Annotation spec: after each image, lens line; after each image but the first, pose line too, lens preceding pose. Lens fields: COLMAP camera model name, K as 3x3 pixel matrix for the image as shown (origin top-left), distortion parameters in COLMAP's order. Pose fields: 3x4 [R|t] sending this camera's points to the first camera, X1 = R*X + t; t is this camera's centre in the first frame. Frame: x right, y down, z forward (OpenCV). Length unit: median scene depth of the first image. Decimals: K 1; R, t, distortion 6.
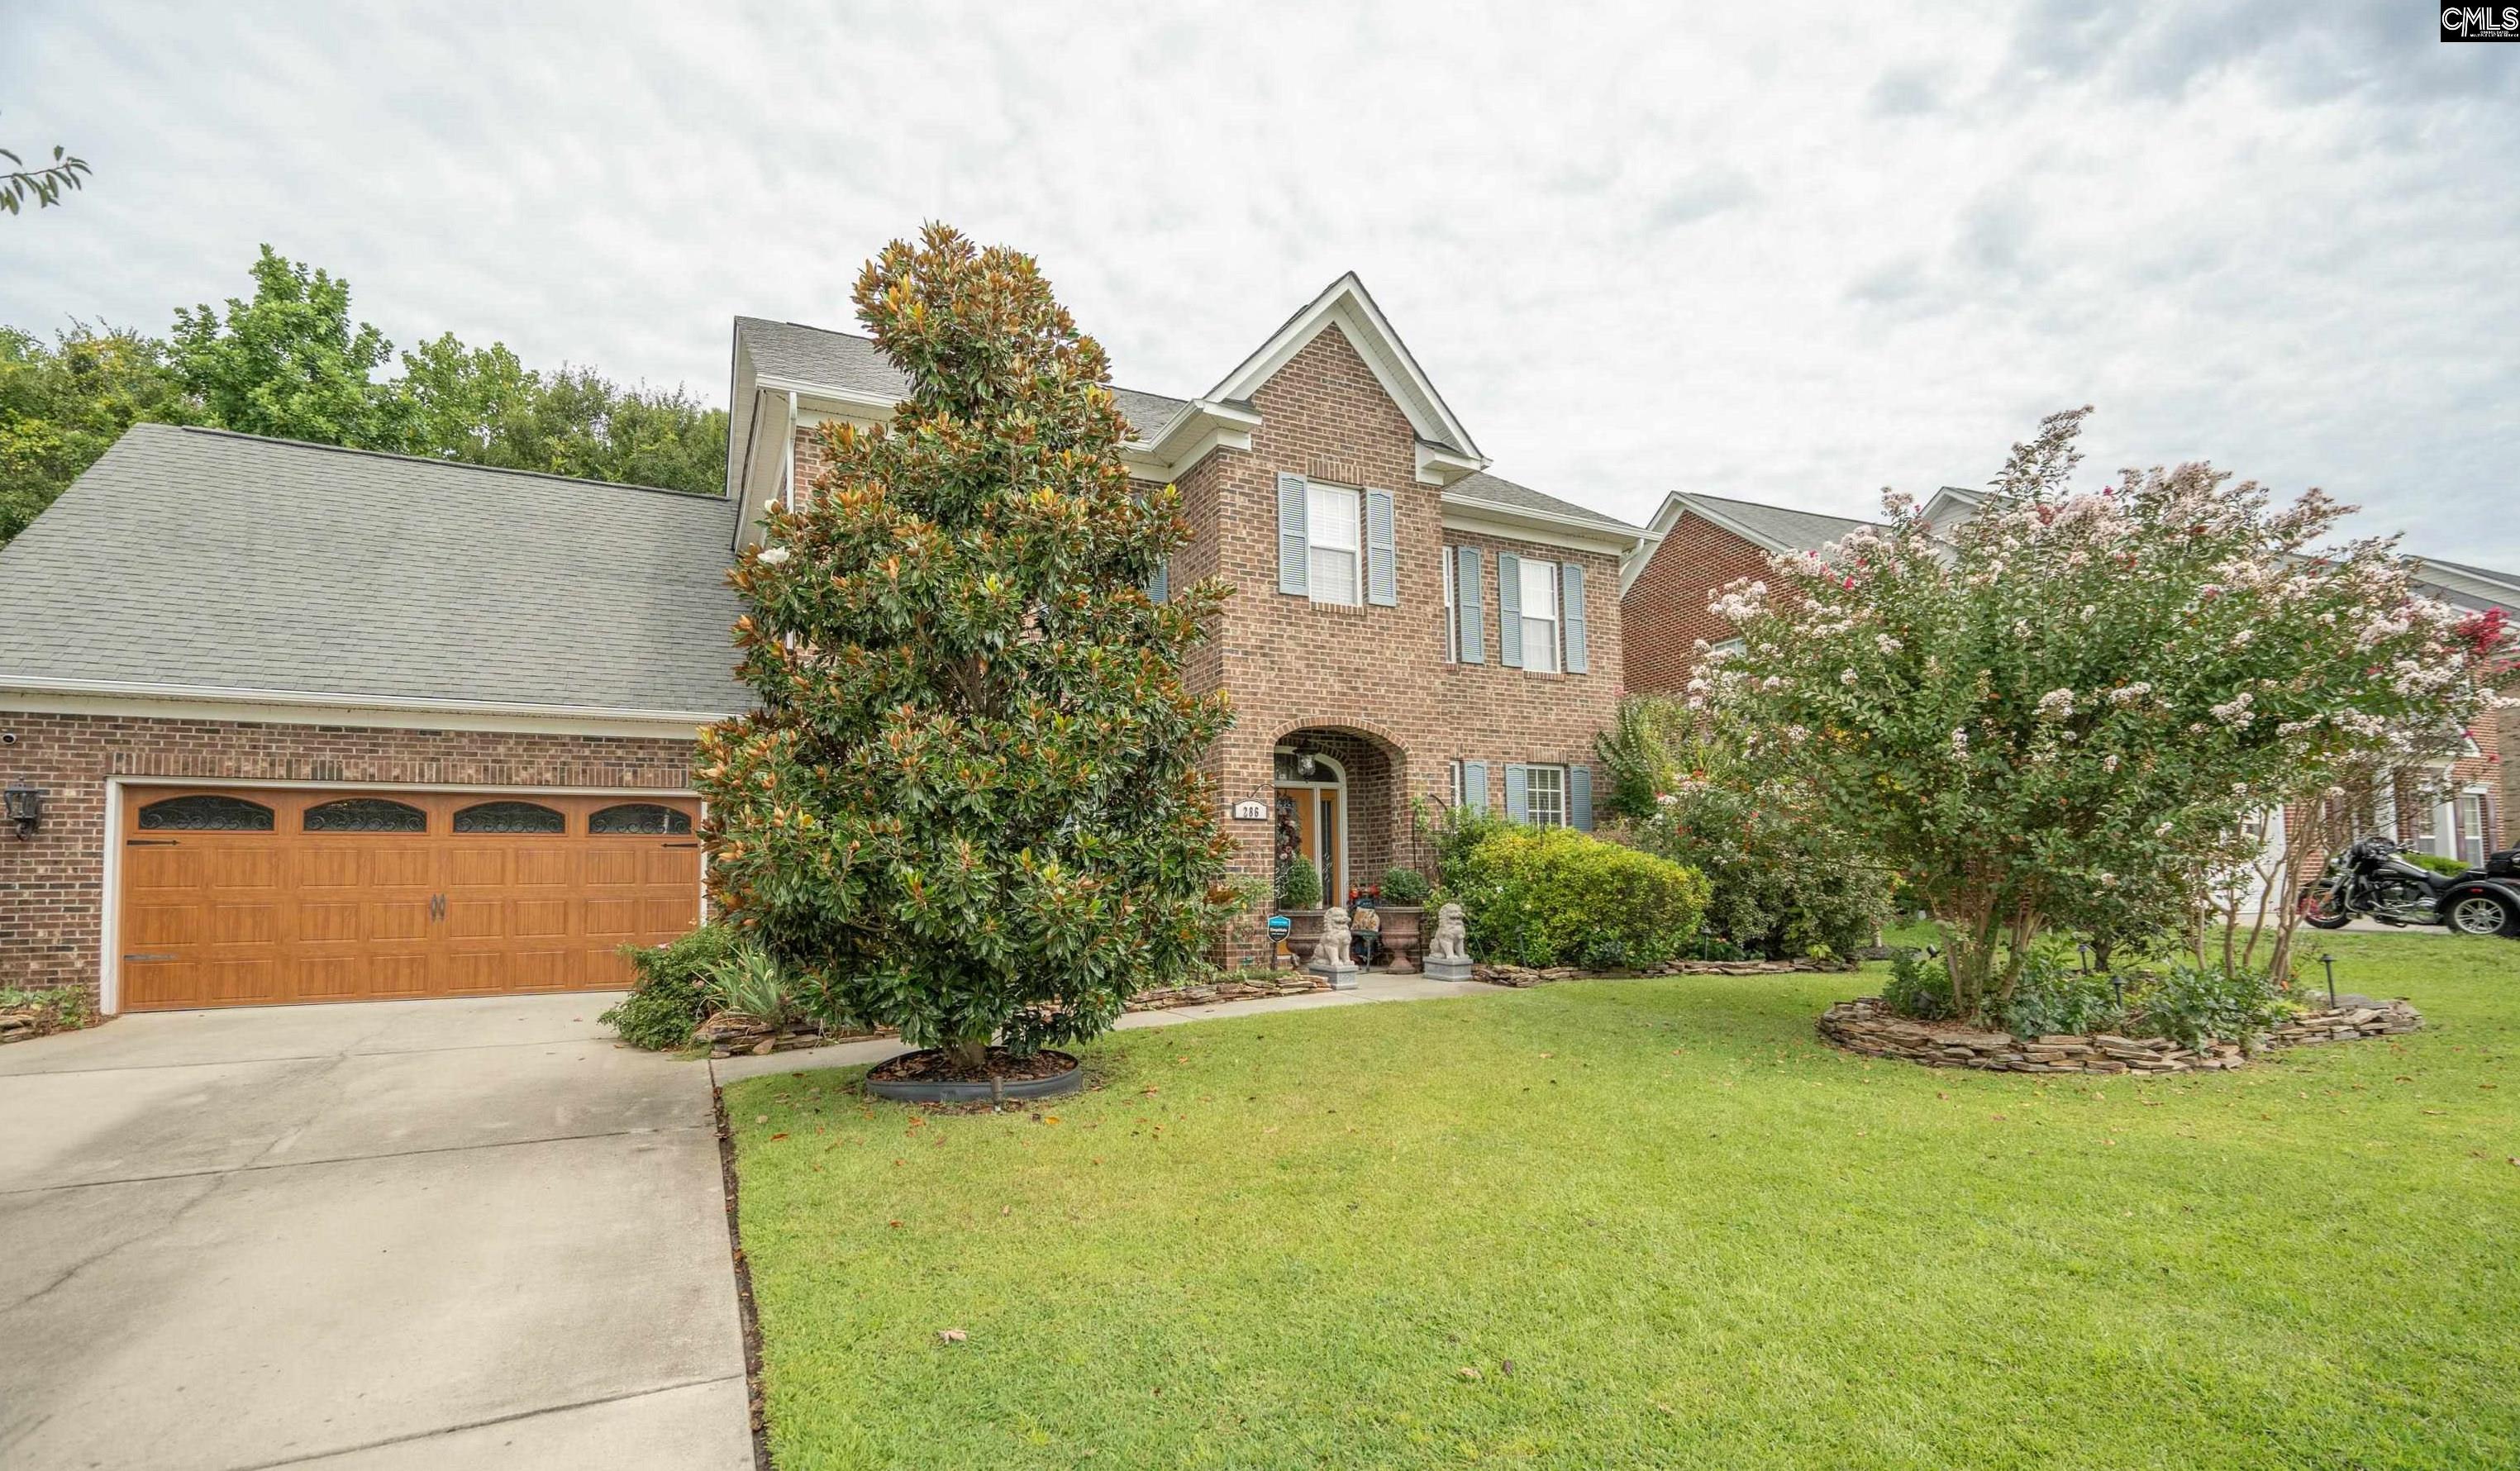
lens RADIAL K [[1177.2, 0, 1259.2], [0, 1177.2, 838.8], [0, 0, 1]] dist [0.001923, -0.000867]
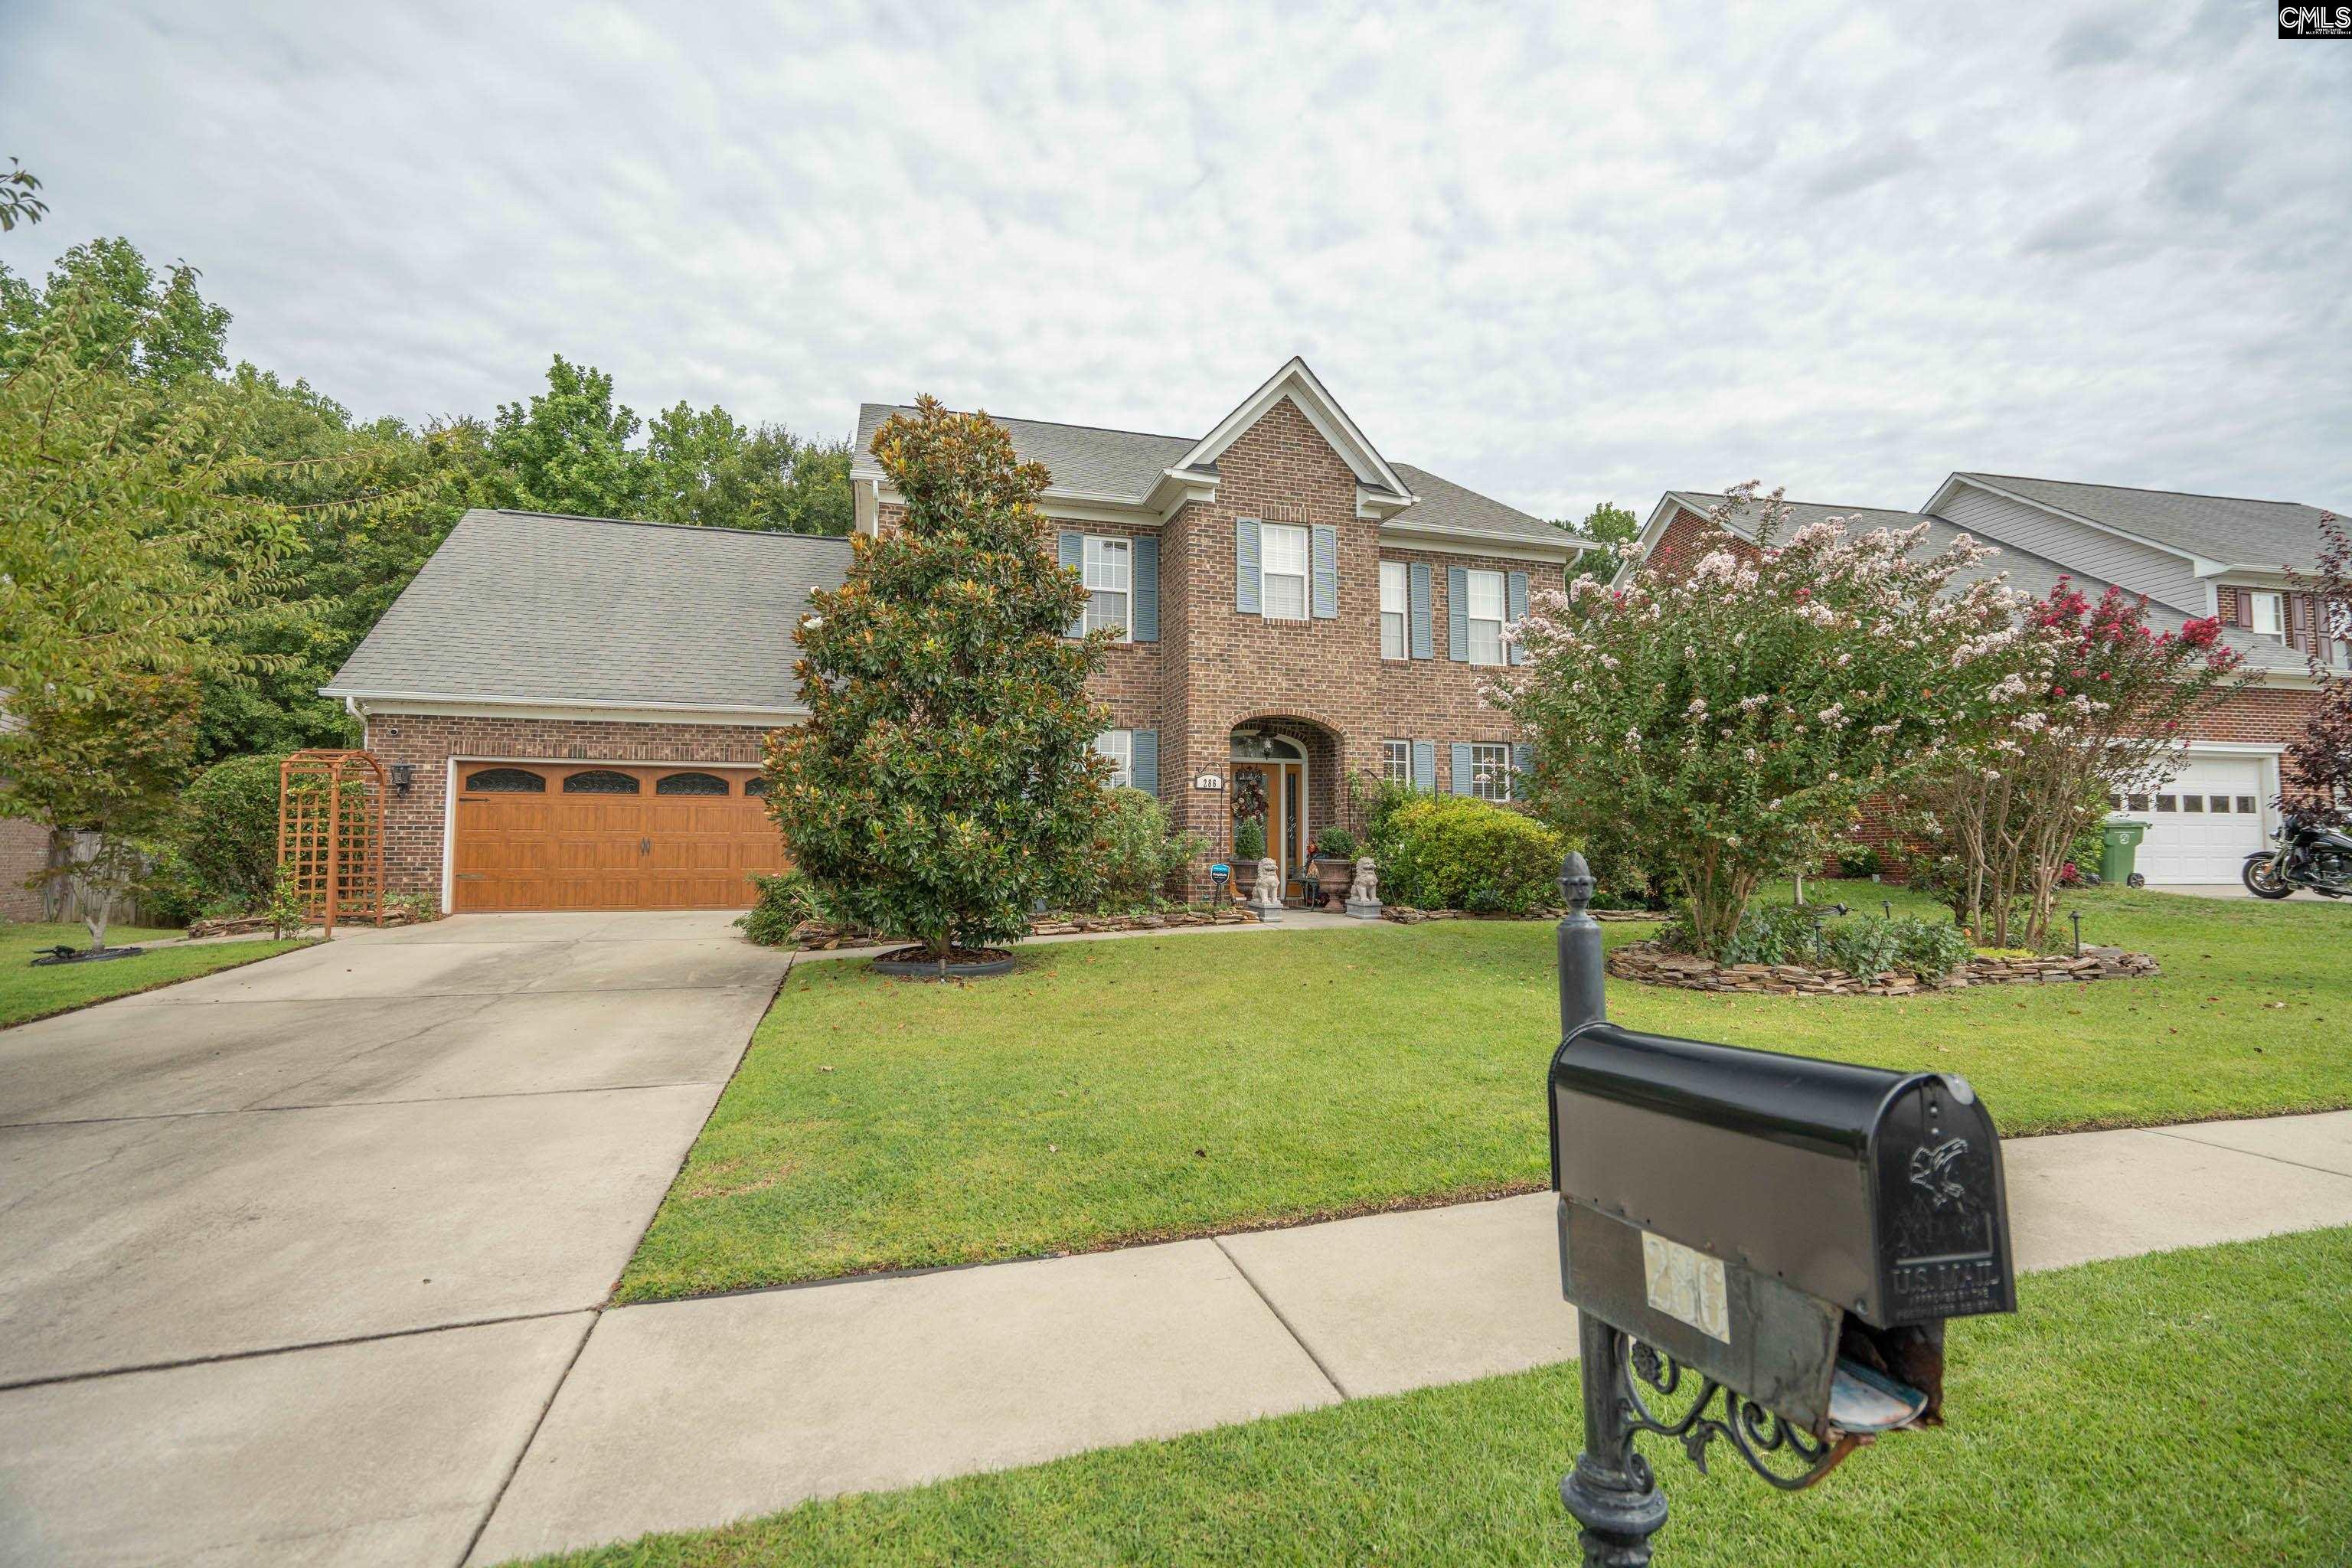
lens RADIAL K [[1097.4, 0, 1176.0], [0, 1097.4, 784.0], [0, 0, 1]] dist [-0.001836, 0.000119]
pose [[0.982378, 0.005644, -0.186818, 0.179760], [-0.008388, 0.999868, -0.013898, -0.004784], [0.186715, 0.015220, 0.982296, -0.183844]]
